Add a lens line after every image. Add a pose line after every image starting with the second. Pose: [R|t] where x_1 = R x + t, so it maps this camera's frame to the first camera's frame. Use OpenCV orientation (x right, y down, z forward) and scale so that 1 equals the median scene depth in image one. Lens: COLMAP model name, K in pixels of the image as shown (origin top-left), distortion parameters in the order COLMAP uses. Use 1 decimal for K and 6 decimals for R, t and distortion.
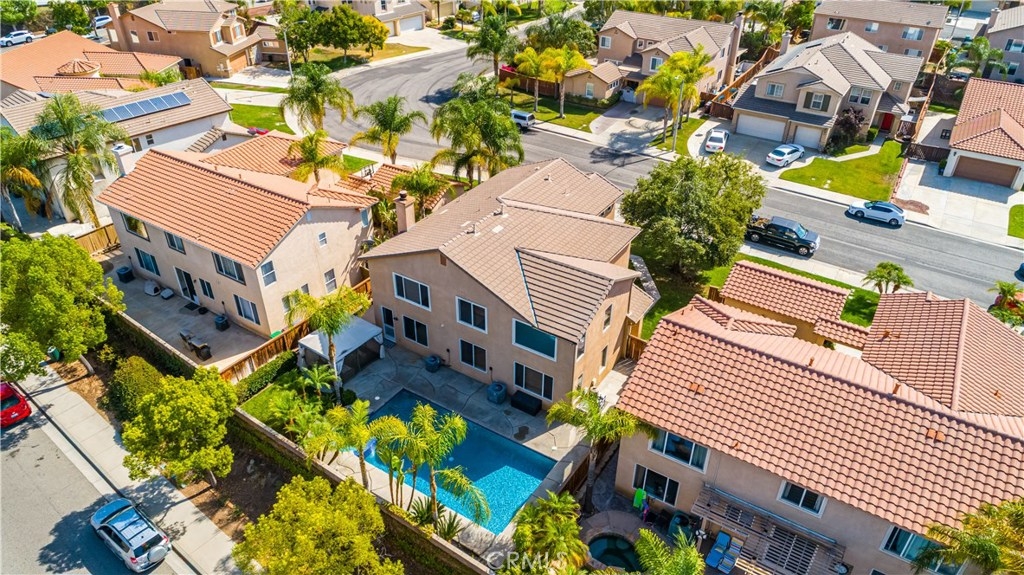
lens RADIAL K [[687.7, 0, 512.0], [0, 687.7, 287.5], [0, 0, 1]] dist [-0.017638, 0.003174]
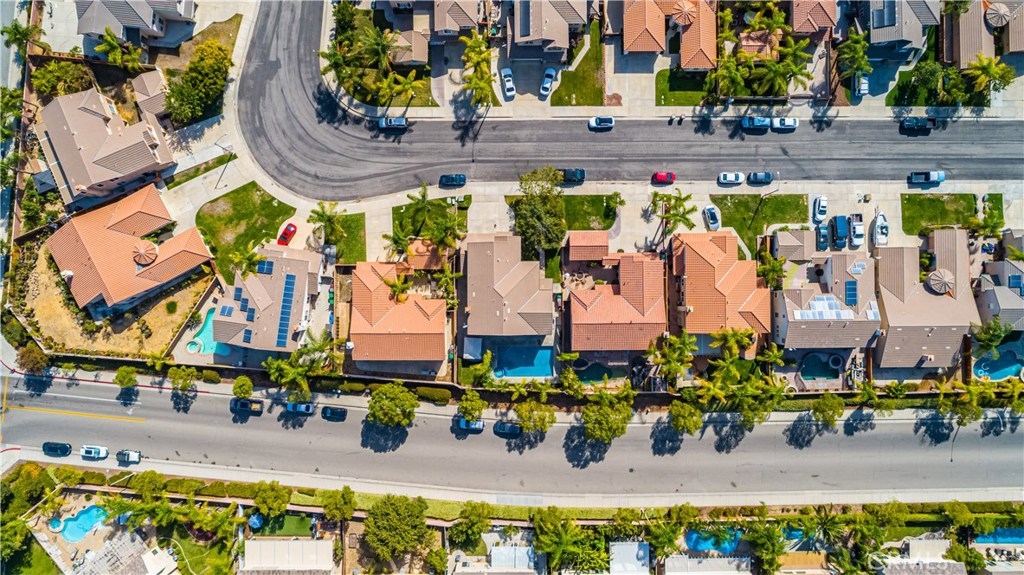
lens RADIAL K [[687.7, 0, 512.0], [0, 687.7, 287.5], [0, 0, 1]] dist [-0.017638, 0.003174]
pose [[0.838284, -0.545233, 0.000690, 0.026586], [0.296357, 0.456703, 0.838805, -1.593066], [-0.457660, -0.702953, 0.544431, -0.342954]]
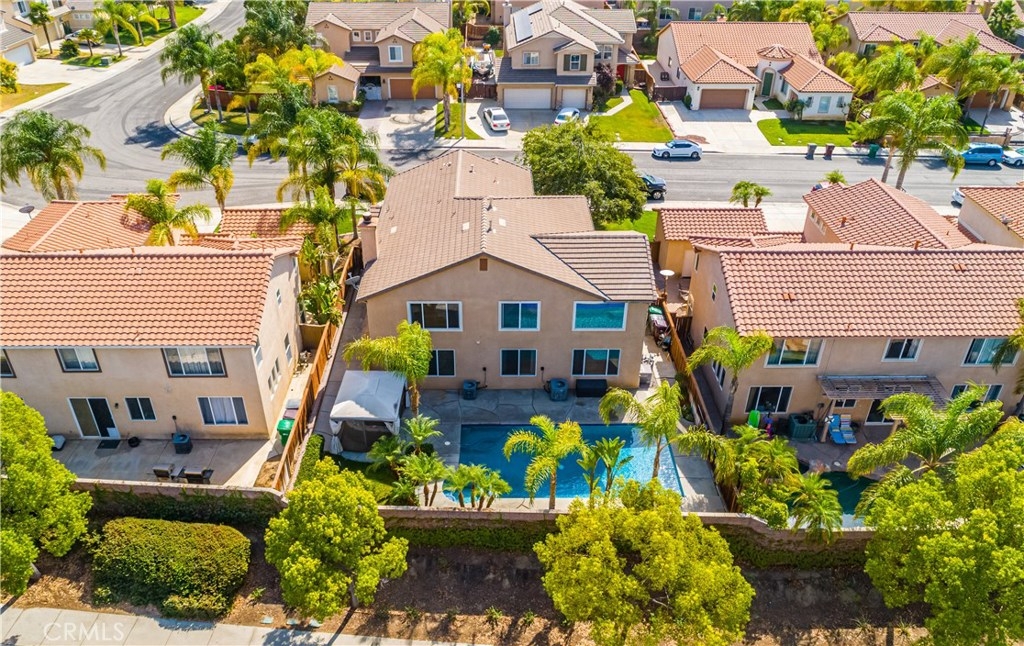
lens RADIAL K [[794.9, 0, 503.0], [0, 794.9, 335.0], [0, 0, 1]] dist [-0.020296, 0.004201]
pose [[0.831351, -0.304426, 0.464952, -0.335994], [0.302392, 0.949724, 0.081140, -0.016822], [-0.466277, 0.073142, 0.881610, 0.046430]]
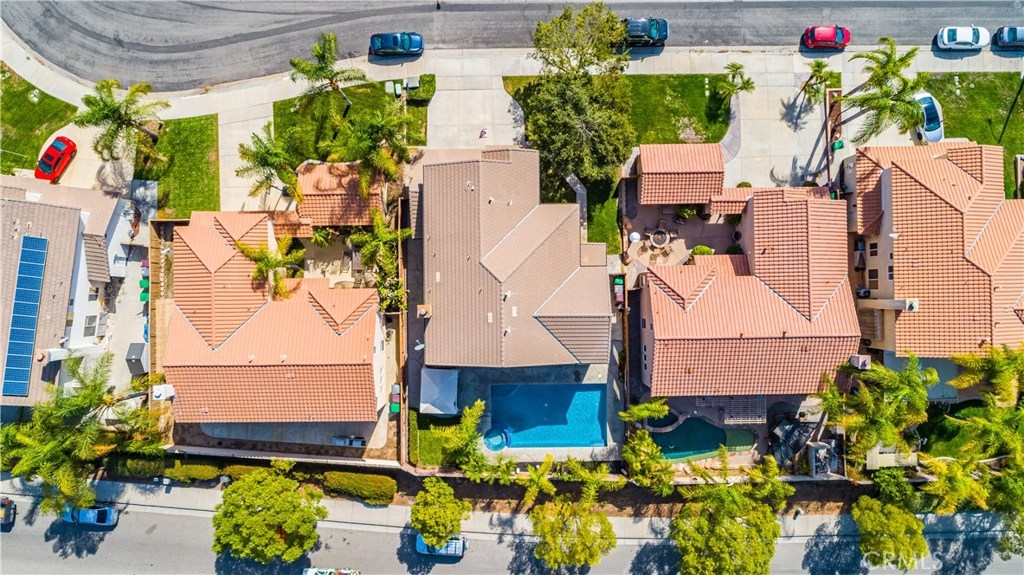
lens RADIAL K [[681.7, 0, 513.4], [0, 681.7, 297.8], [0, 0, 1]] dist [-0.012665, -0.000600]
pose [[0.832927, -0.553334, -0.007346, 0.001581], [0.302145, 0.443614, 0.843751, -0.739626], [-0.463617, -0.705002, 0.536685, 0.181389]]
